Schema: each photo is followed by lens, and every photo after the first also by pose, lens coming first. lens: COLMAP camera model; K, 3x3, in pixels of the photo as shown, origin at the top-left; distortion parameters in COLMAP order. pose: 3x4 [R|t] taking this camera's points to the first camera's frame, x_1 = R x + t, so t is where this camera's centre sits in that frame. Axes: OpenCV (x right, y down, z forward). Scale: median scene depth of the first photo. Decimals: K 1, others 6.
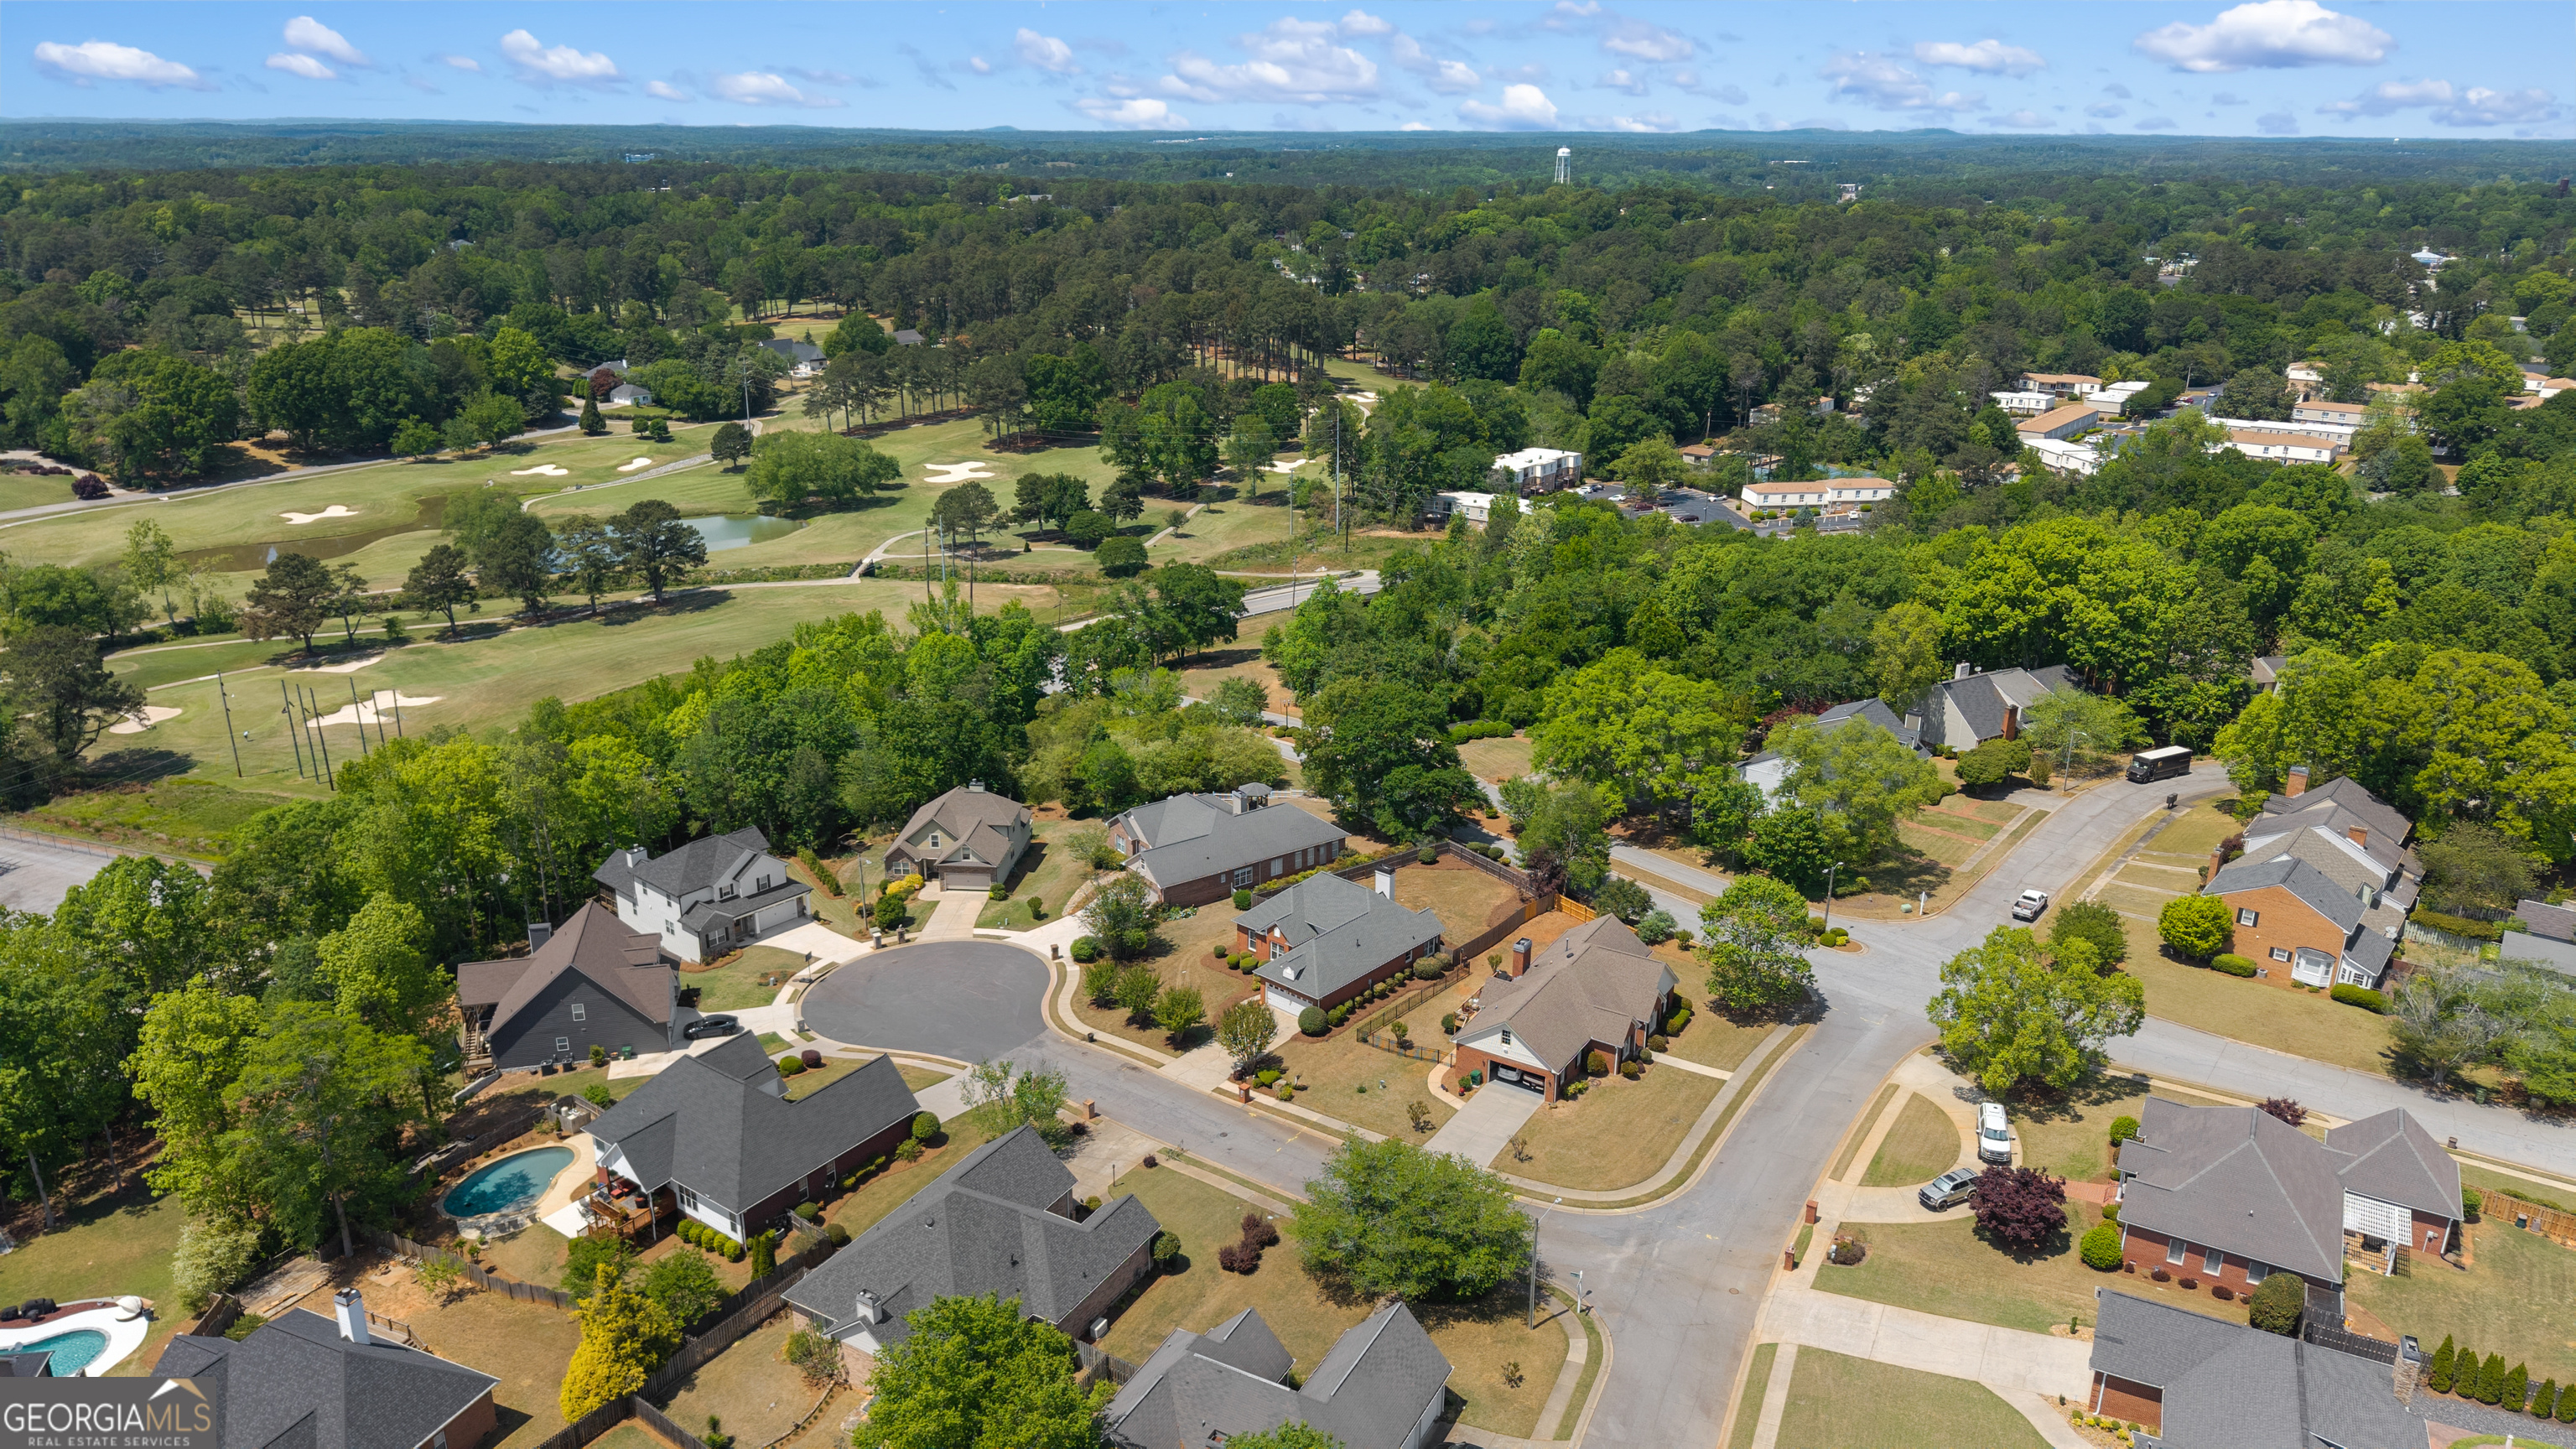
lens RADIAL K [[1794.8, 0, 1356.1], [0, 1794.8, 563.1], [0, 0, 1]] dist [0.036728, -0.055298]
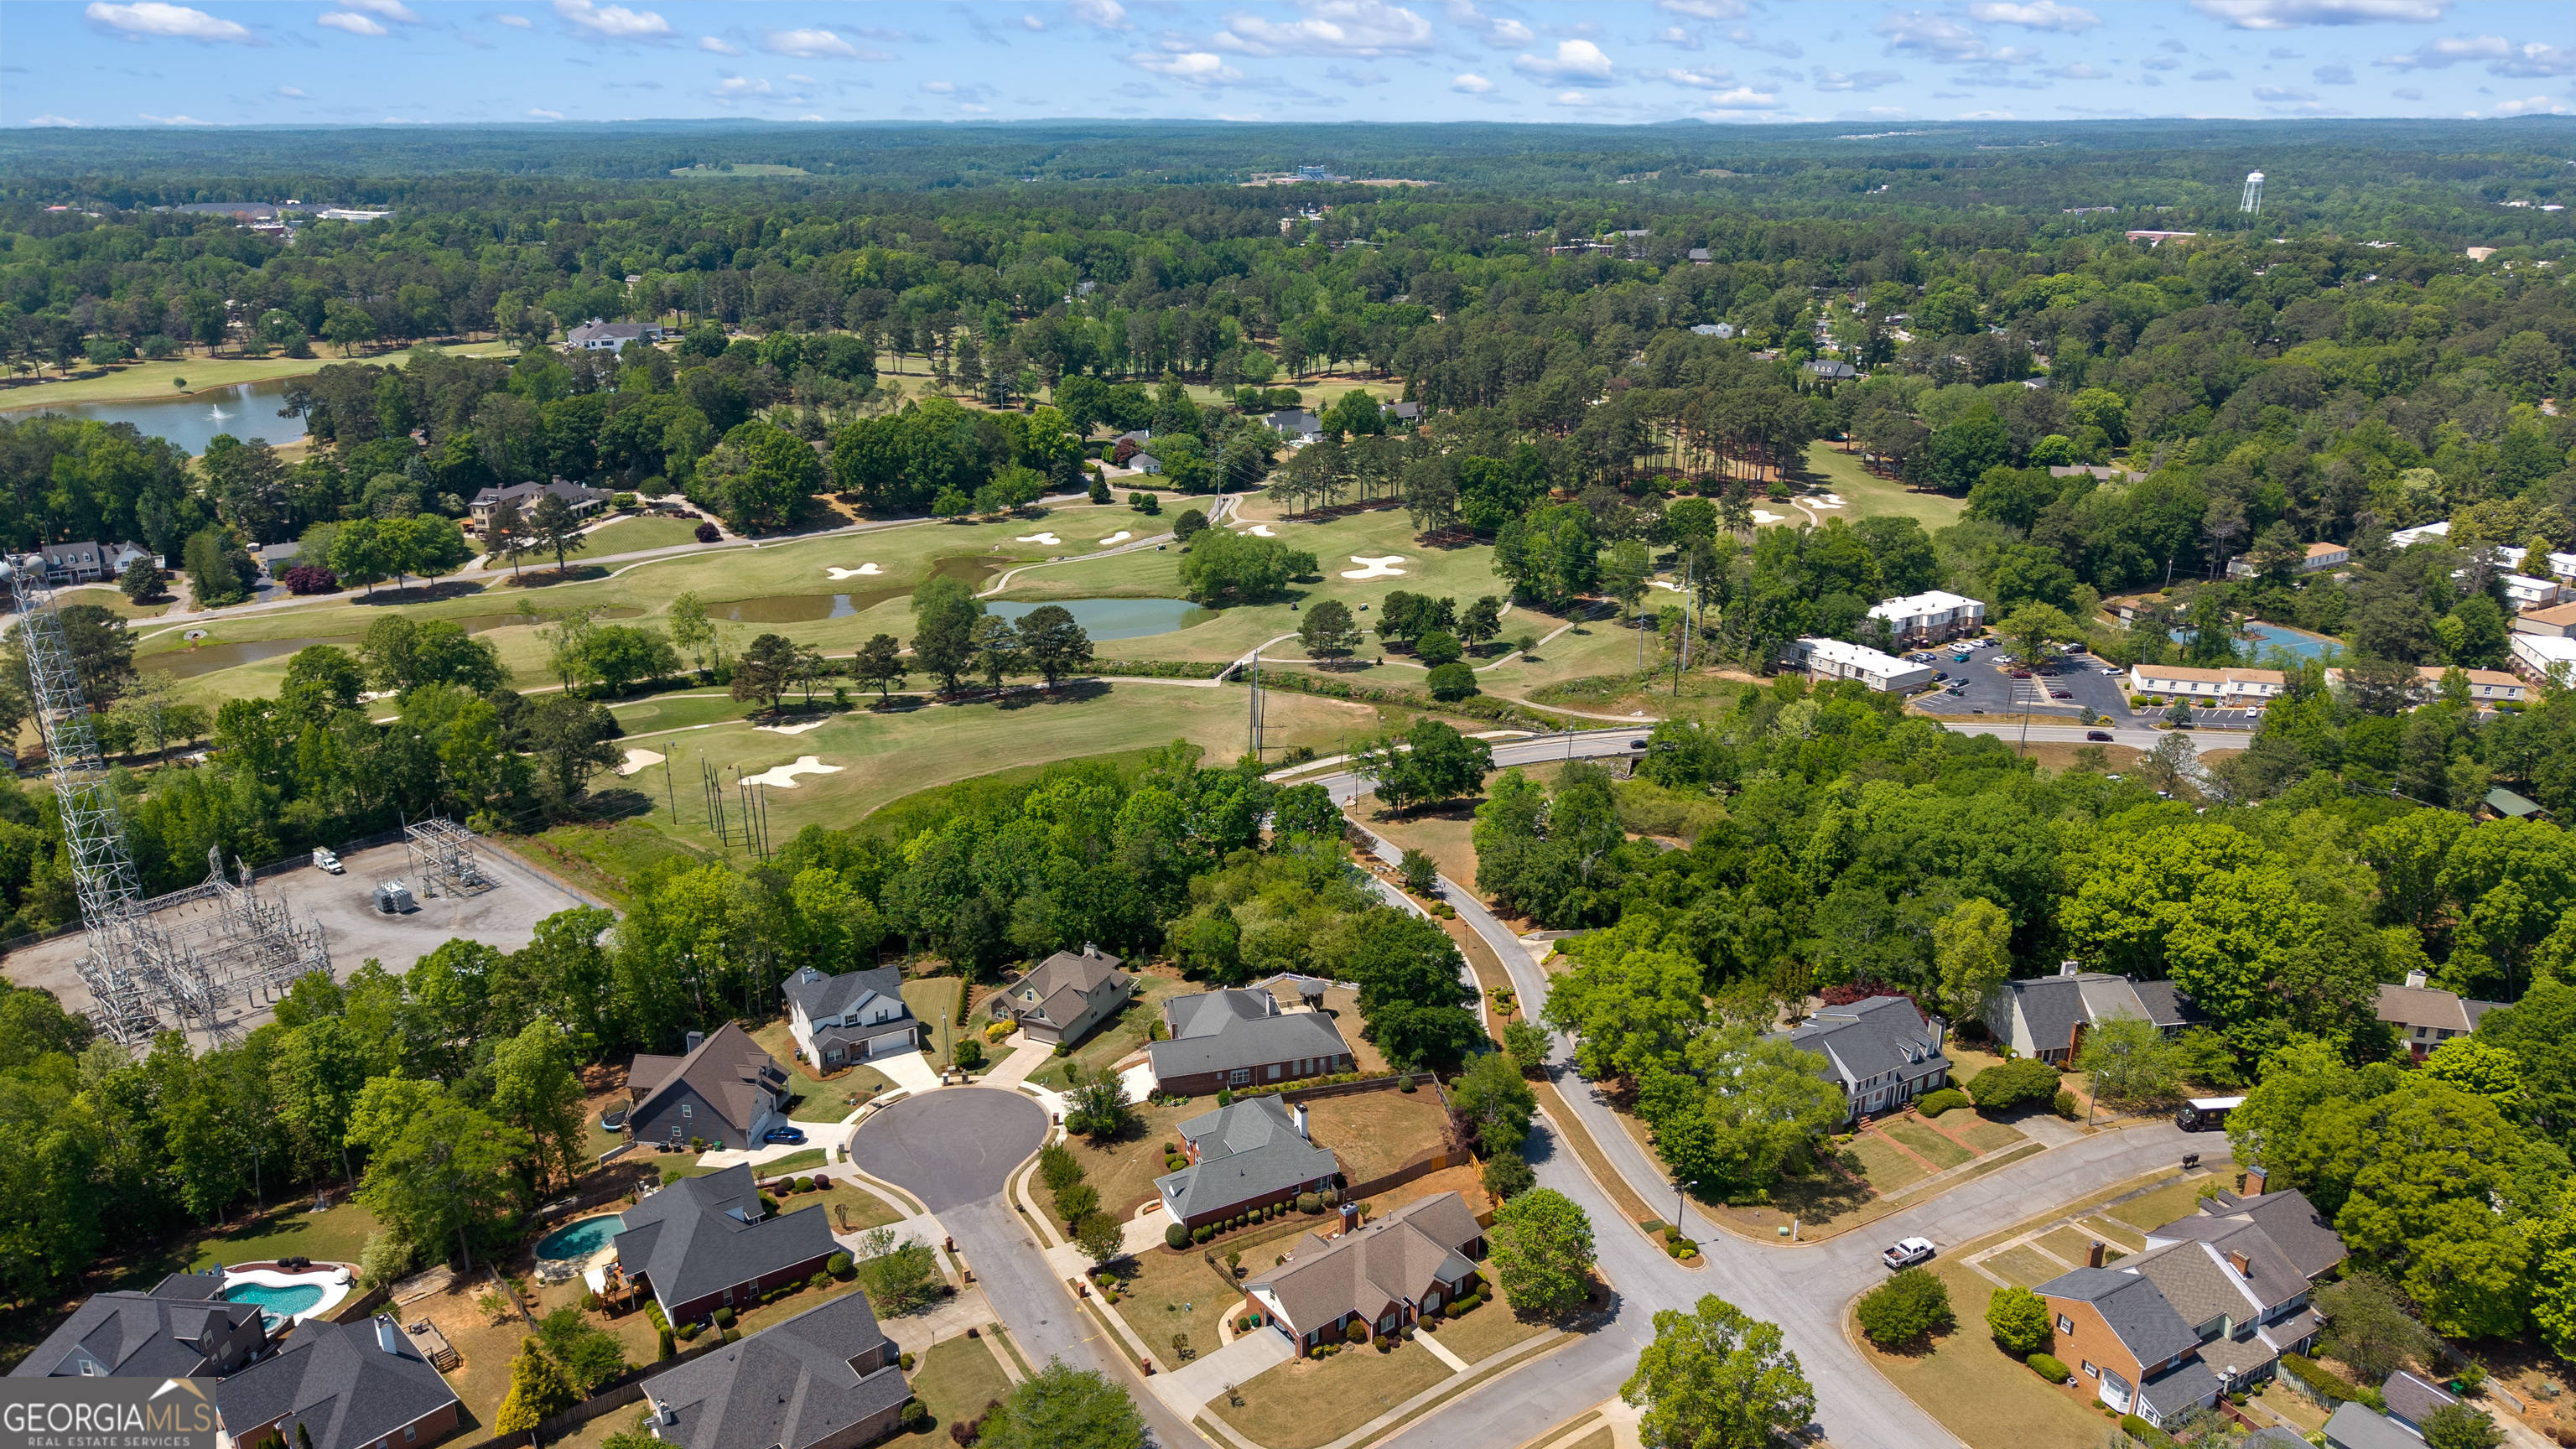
lens RADIAL K [[1794.8, 0, 1356.1], [0, 1794.8, 563.1], [0, 0, 1]] dist [0.036728, -0.055298]
pose [[0.932120, 0.092161, -0.350226, 0.312984], [-0.090097, 0.995685, 0.022219, -0.156293], [0.350763, 0.010844, 0.936402, -0.071422]]
